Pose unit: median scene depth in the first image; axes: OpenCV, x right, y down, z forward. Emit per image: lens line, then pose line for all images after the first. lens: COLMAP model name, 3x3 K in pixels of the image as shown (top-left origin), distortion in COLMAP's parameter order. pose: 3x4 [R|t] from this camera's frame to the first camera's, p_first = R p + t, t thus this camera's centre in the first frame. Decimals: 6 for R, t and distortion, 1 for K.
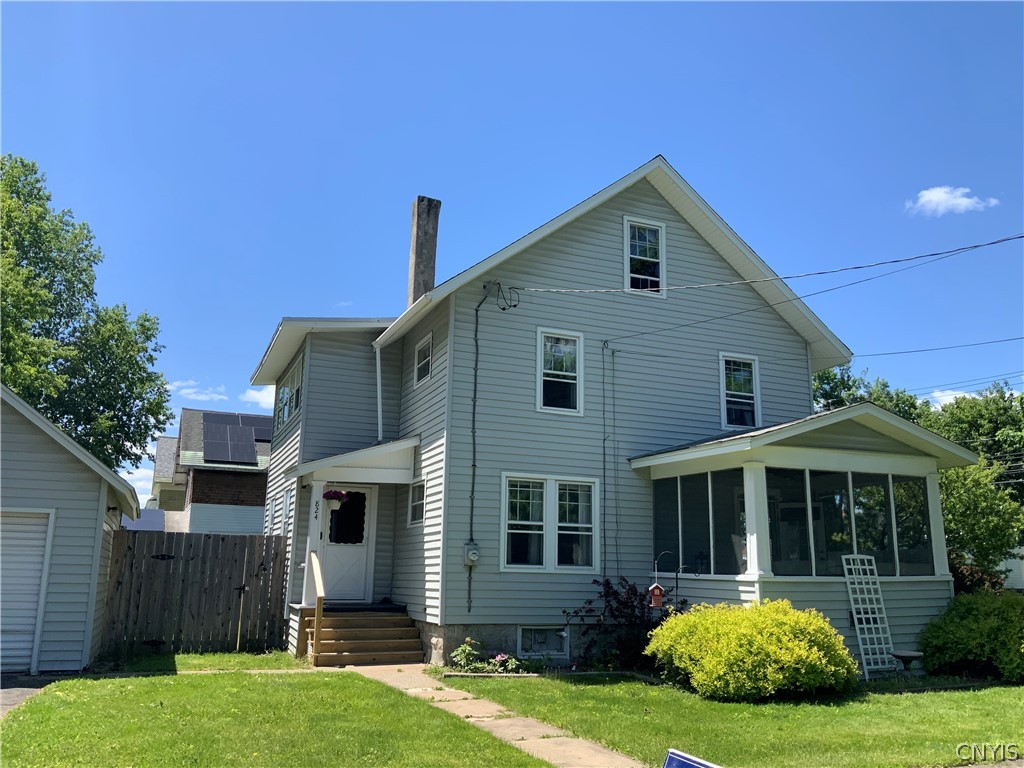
lens RADIAL K [[836.0, 0, 508.7], [0, 836.0, 395.6], [0, 0, 1]] dist [0.094674, -0.172243]
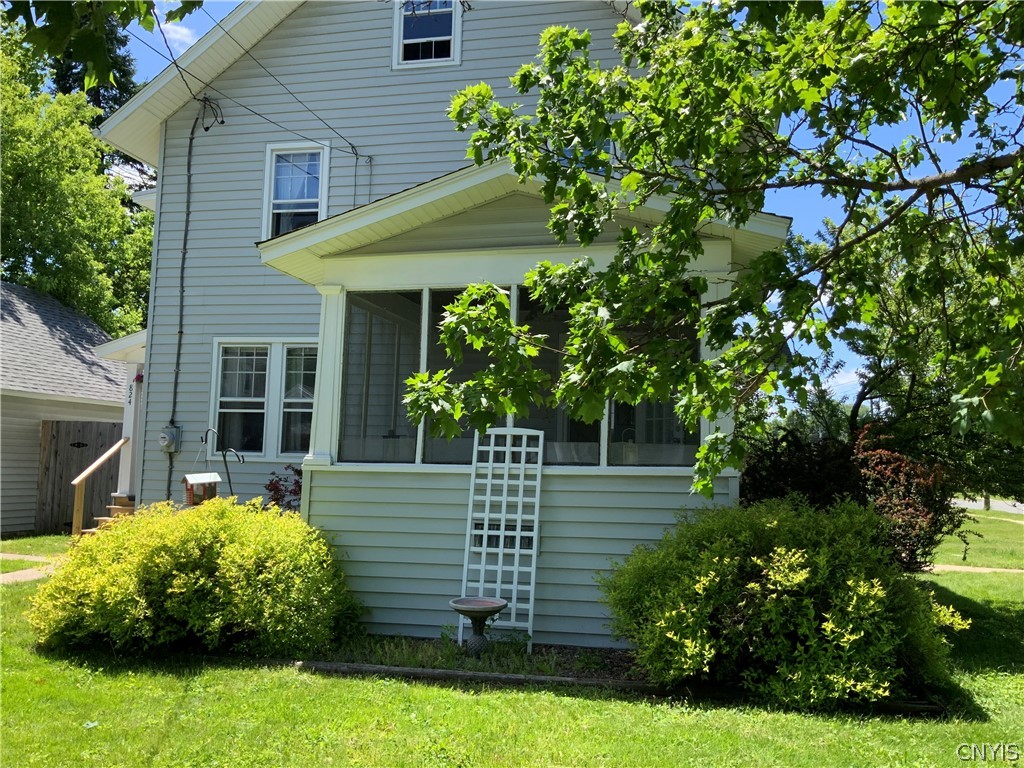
lens RADIAL K [[836.0, 0, 508.7], [0, 836.0, 395.6], [0, 0, 1]] dist [0.094674, -0.172243]
pose [[0.814221, -0.040859, -0.579116, 0.686964], [0.107072, 0.990977, 0.080622, 0.111599], [0.570596, -0.127651, 0.811249, 0.502647]]
